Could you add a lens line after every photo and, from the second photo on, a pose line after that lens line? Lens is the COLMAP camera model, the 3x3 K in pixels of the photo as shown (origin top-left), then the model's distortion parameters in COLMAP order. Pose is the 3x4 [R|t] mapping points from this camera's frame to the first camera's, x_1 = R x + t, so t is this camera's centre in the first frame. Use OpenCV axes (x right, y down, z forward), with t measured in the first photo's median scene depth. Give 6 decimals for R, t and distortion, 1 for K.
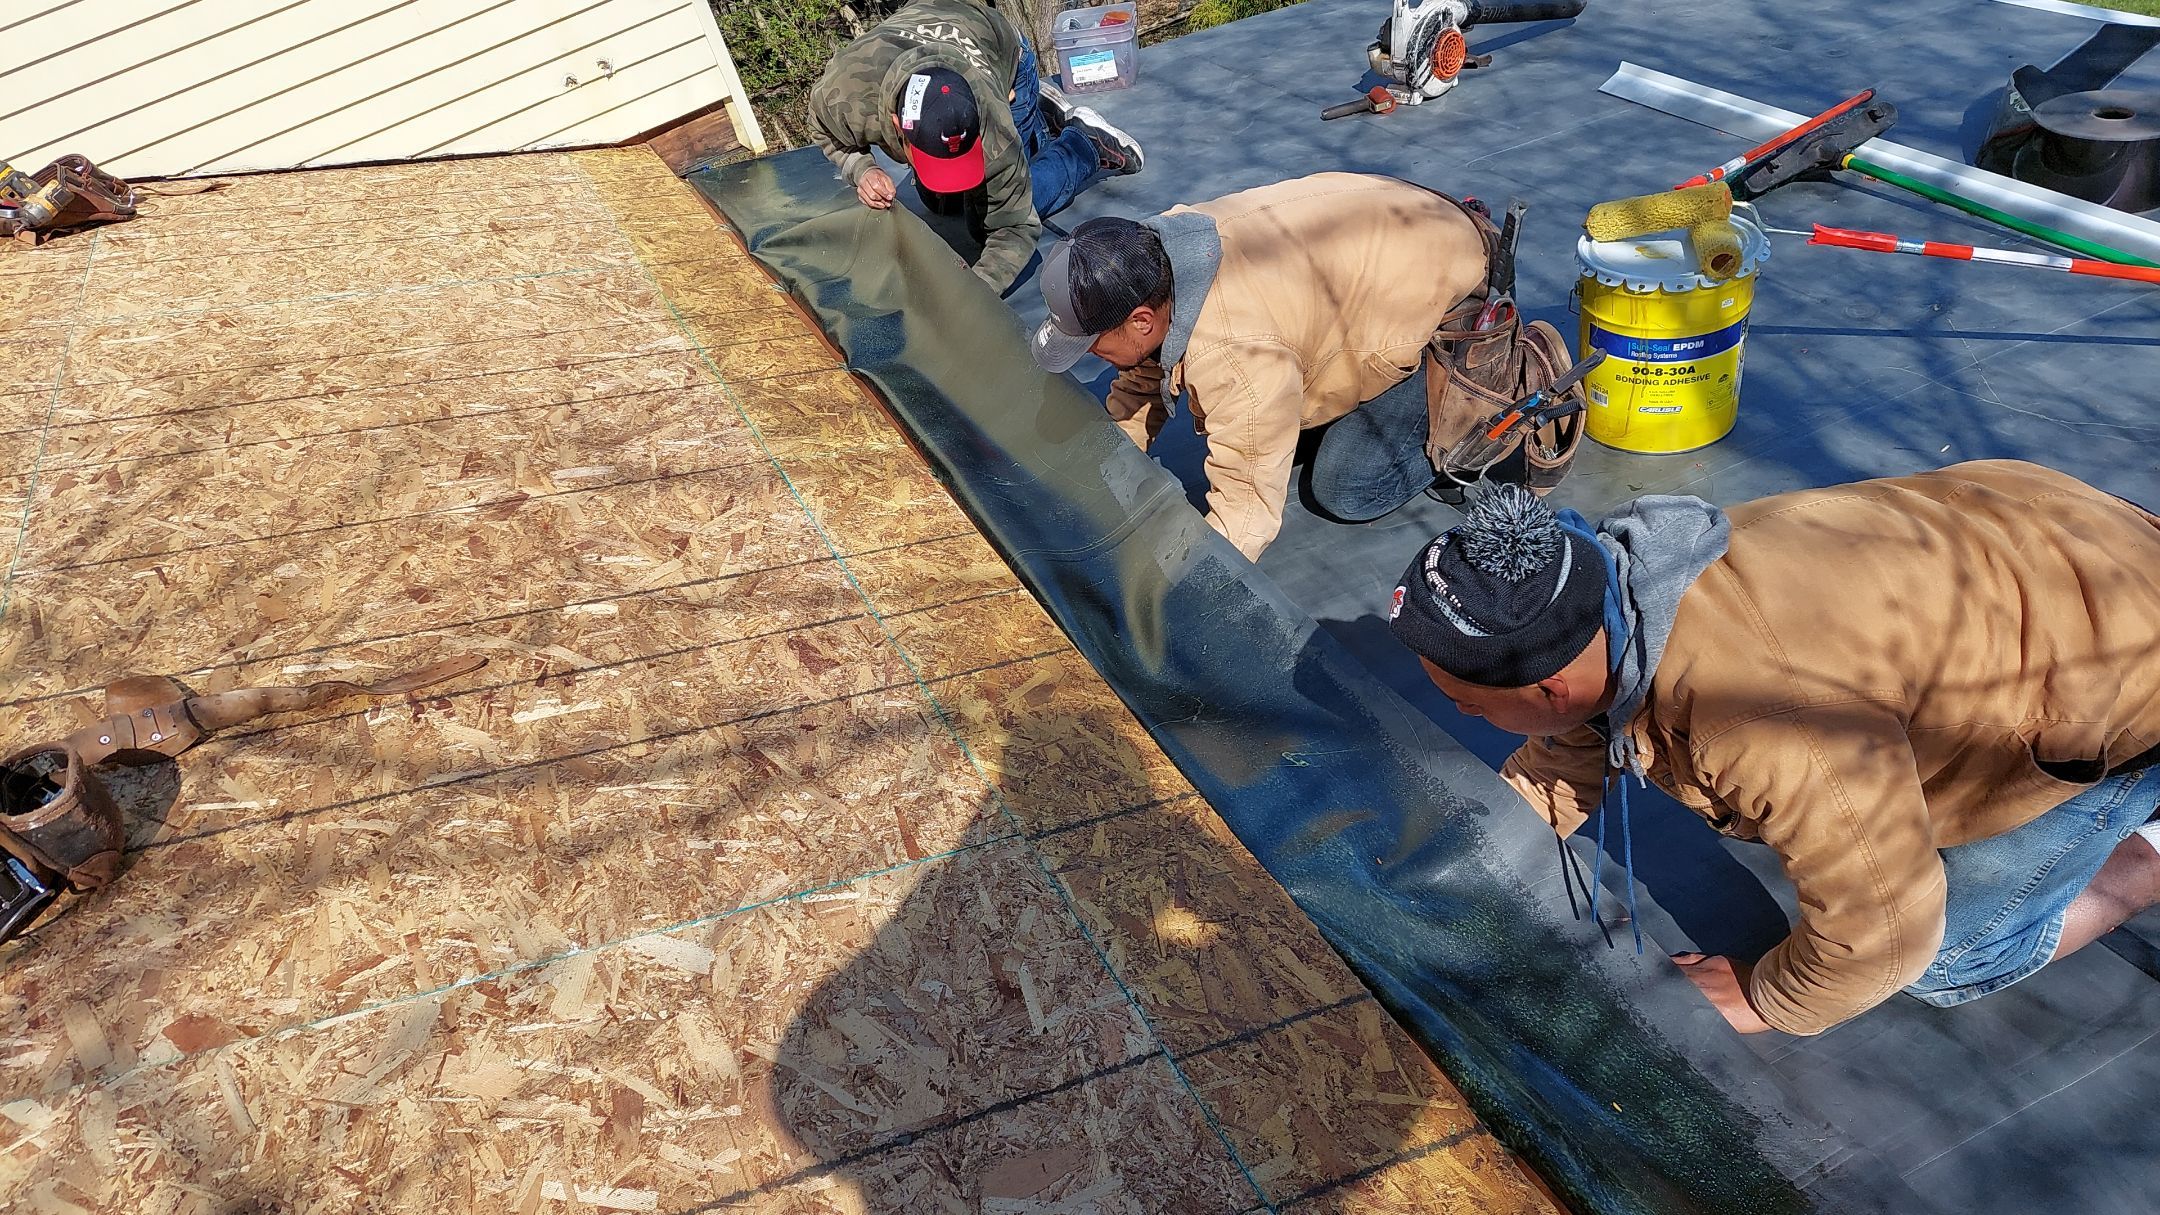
lens RADIAL K [[1619.8, 0, 1045.9], [0, 1619.8, 575.5], [0, 0, 1]] dist [0.088072, -0.113203]
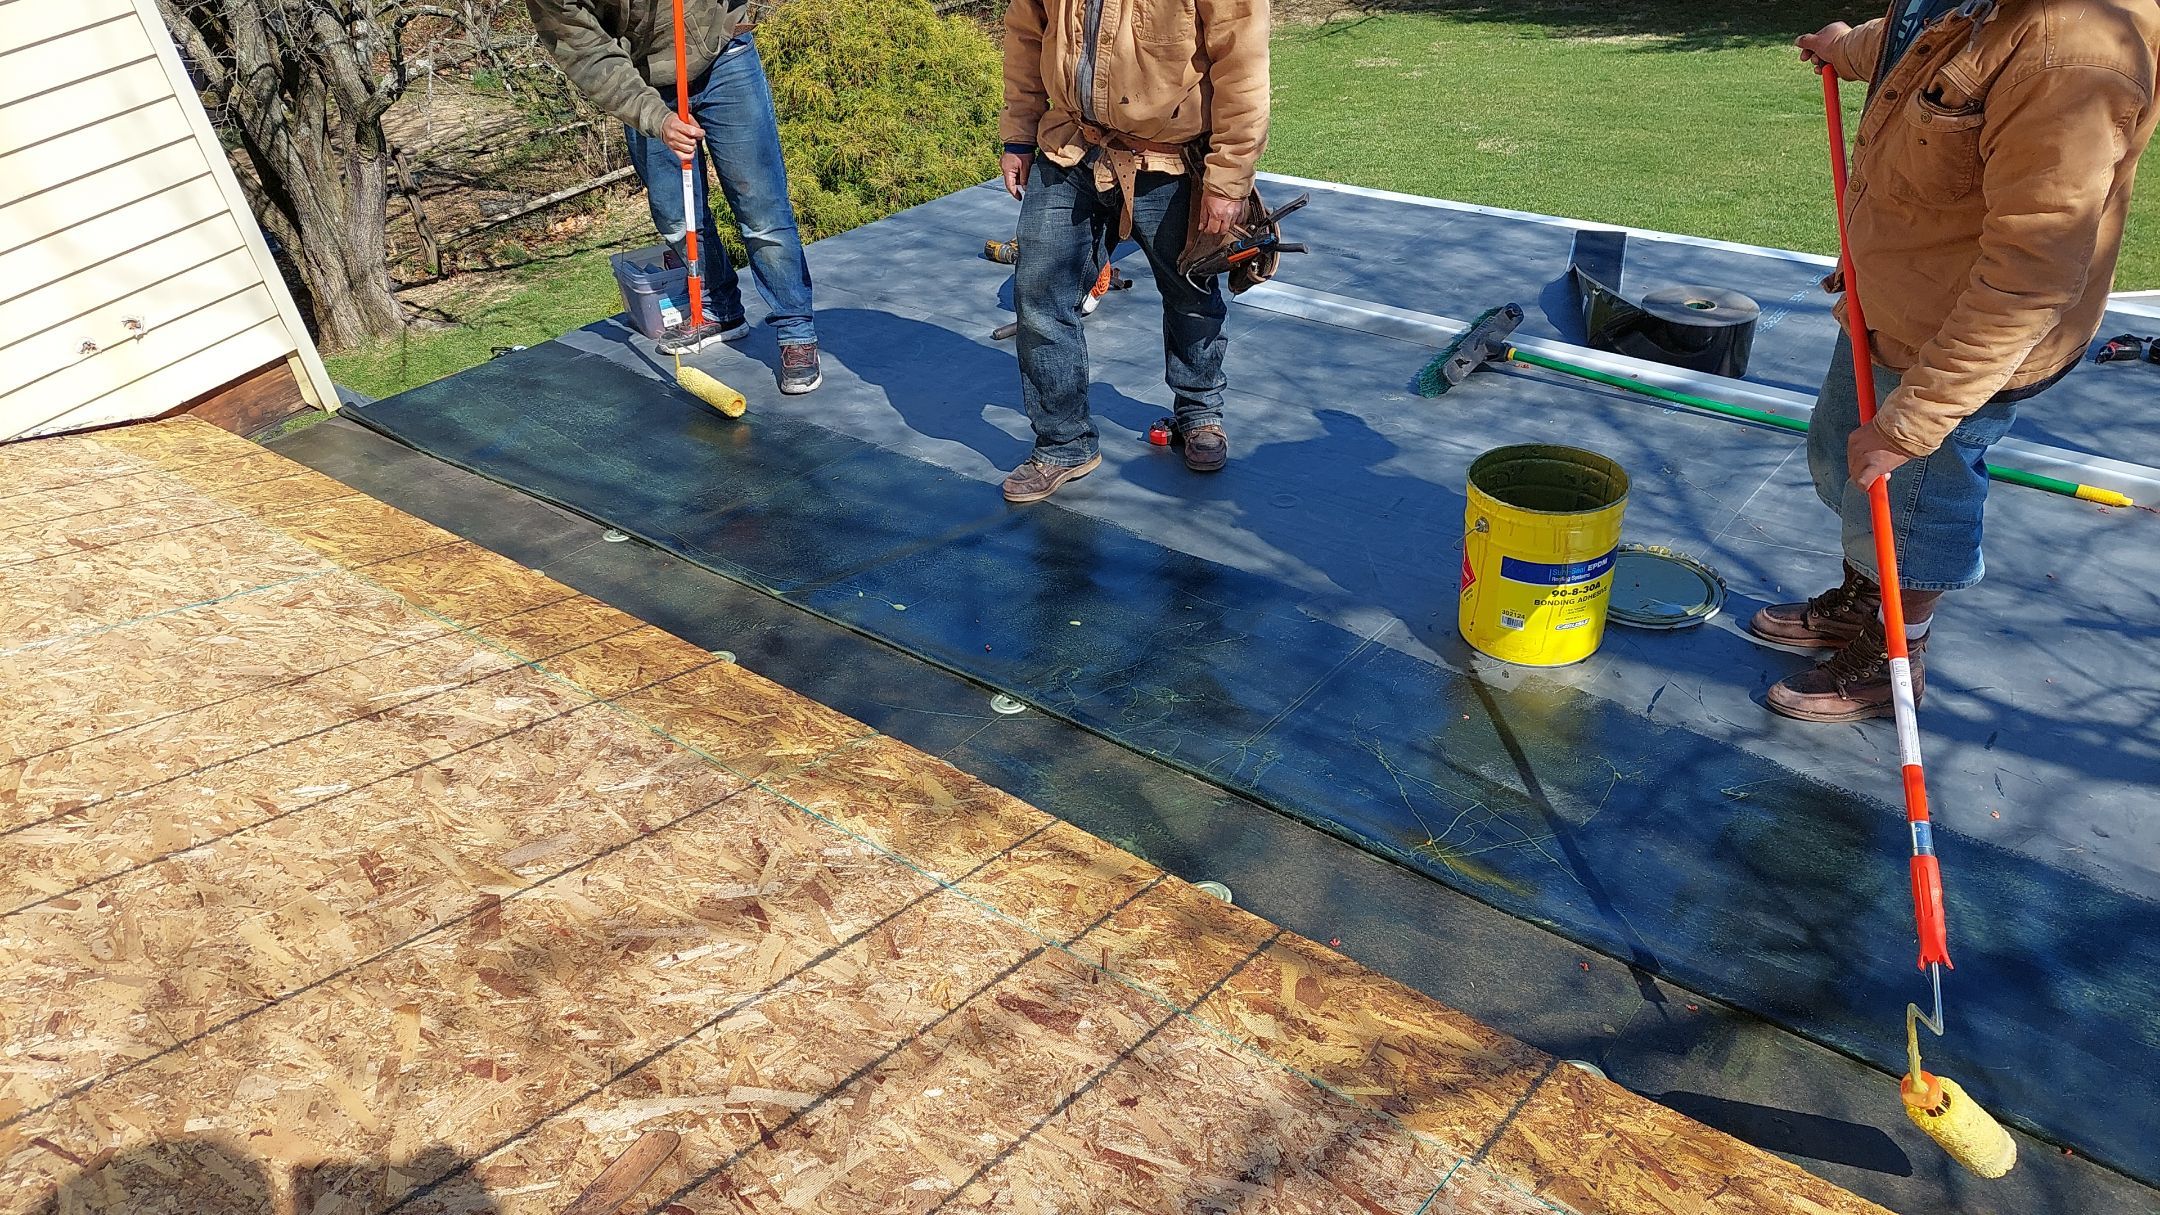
lens RADIAL K [[1538.7, 0, 1183.2], [0, 1538.7, 611.9], [0, 0, 1]] dist [0.074464, -0.058585]
pose [[0.875782, -0.144505, 0.460570, -0.381213], [0.179475, 0.983216, -0.032787, -0.107121], [-0.448102, 0.111375, 0.887018, 0.190898]]
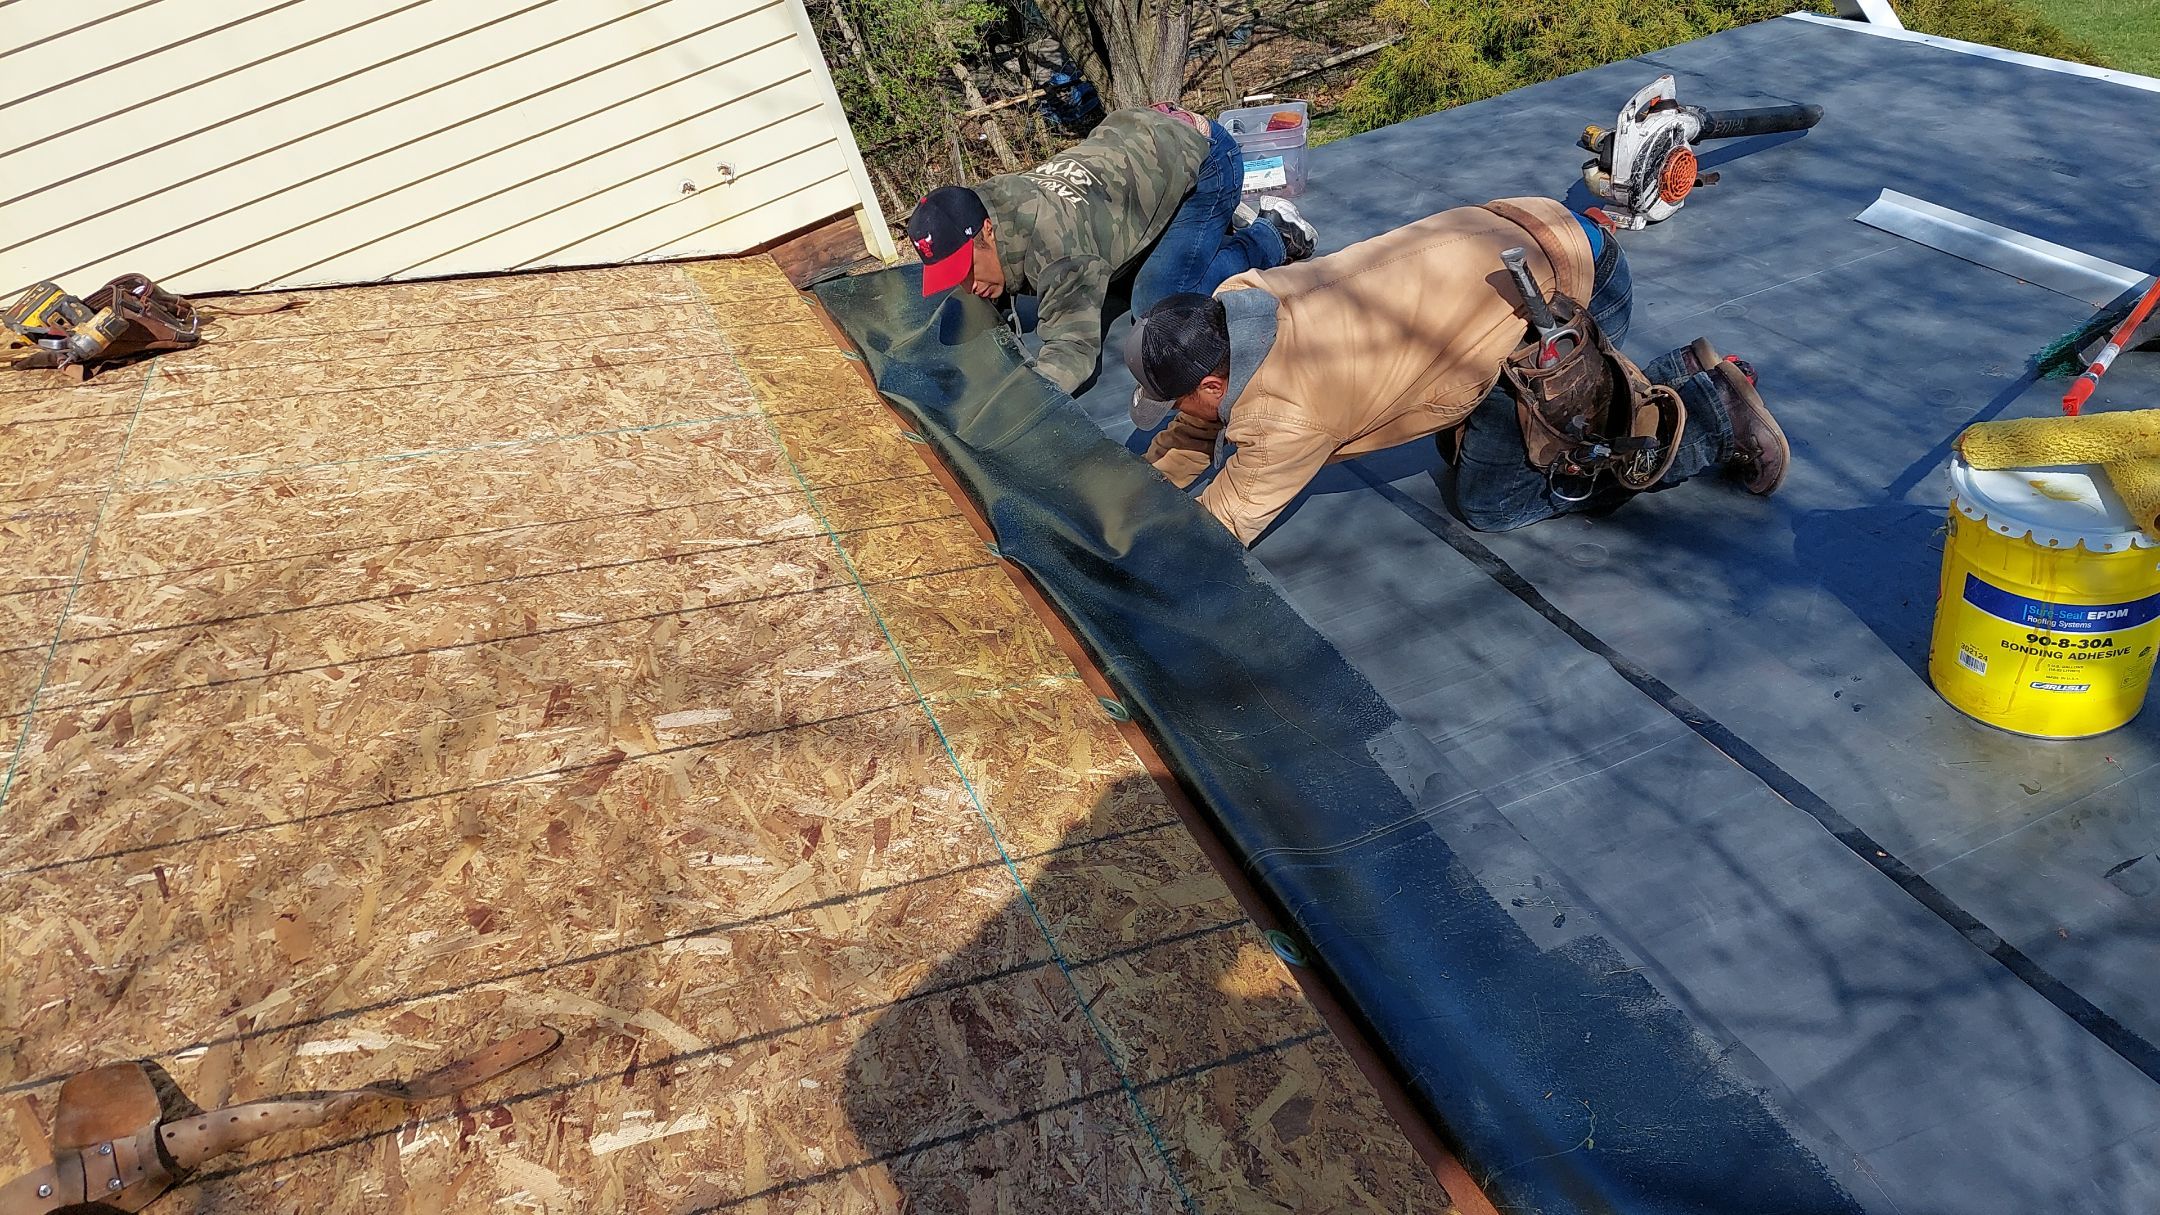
lens RADIAL K [[1613.8, 0, 1082.0], [0, 1613.8, 617.5], [0, 0, 1]] dist [0.092976, -0.122647]
pose [[0.999081, 0.025392, -0.034544, -0.068845], [-0.025576, 0.999661, -0.004906, -0.128058], [0.034408, 0.005785, 0.999391, 0.216462]]
